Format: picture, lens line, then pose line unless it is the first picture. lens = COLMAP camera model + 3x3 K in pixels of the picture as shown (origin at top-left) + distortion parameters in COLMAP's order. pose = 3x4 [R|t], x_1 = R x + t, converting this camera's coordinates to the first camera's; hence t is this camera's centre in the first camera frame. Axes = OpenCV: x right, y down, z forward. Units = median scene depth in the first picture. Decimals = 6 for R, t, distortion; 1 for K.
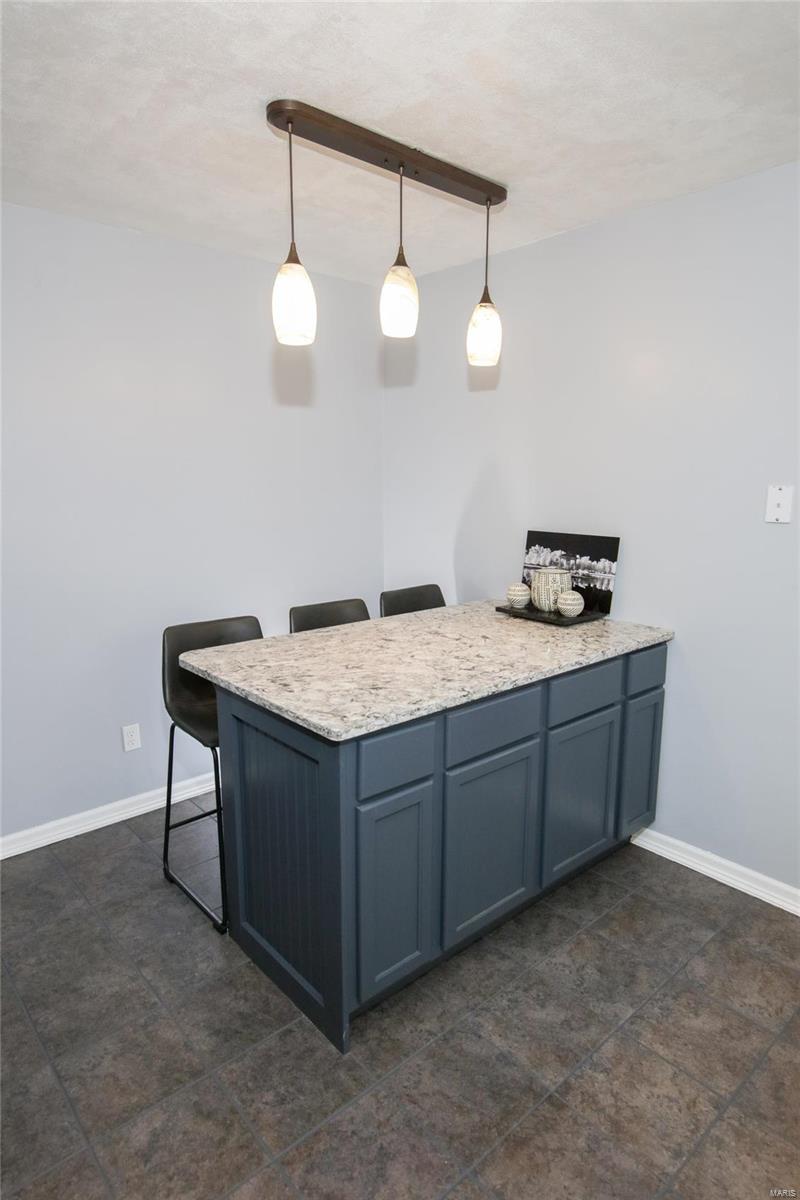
lens RADIAL K [[697.9, 0, 398.5], [0, 697.9, 600.2], [0, 0, 1]] dist [-0.000739, 0.000030]
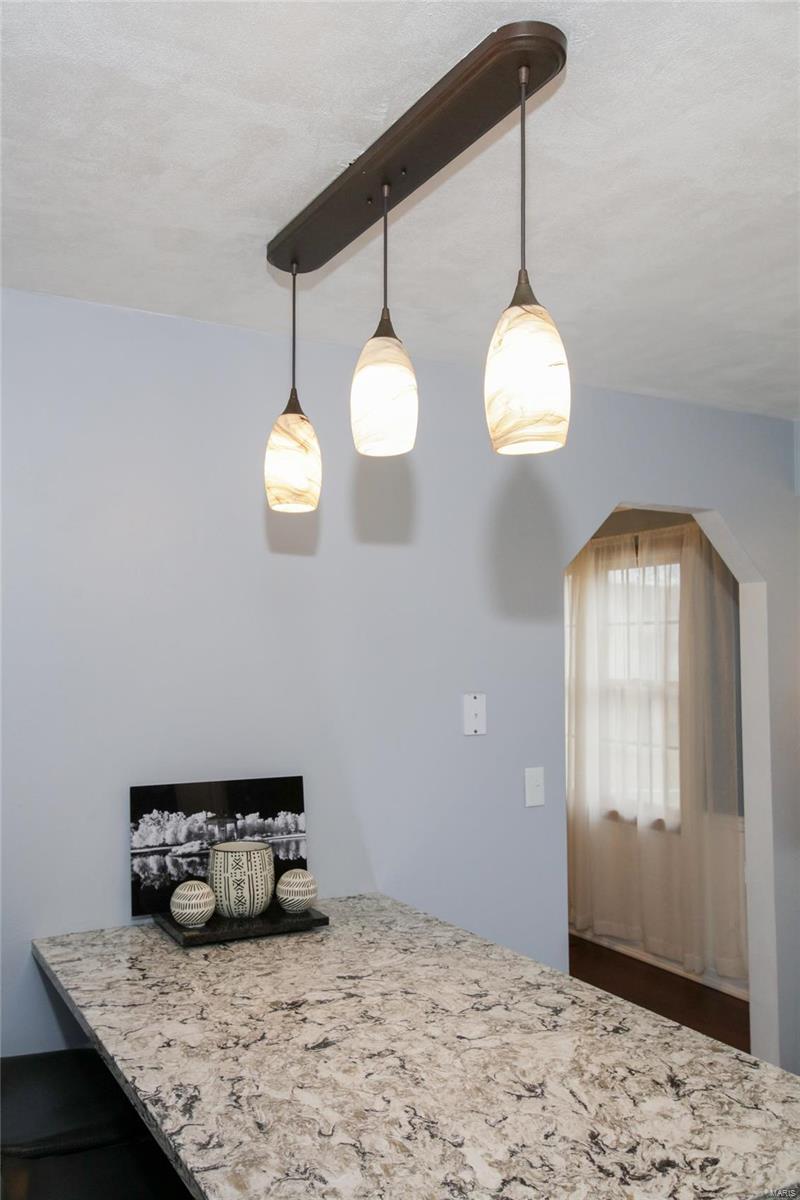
lens RADIAL K [[984.5, 0, 398.3], [0, 984.5, 600.8], [0, 0, 1]] dist [0.051133, 0.003354]
pose [[0.205685, 0.058143, 0.976890, -0.738977], [0.174867, 0.979984, -0.095145, -0.179192], [-0.962868, 0.190396, 0.191401, 0.831351]]
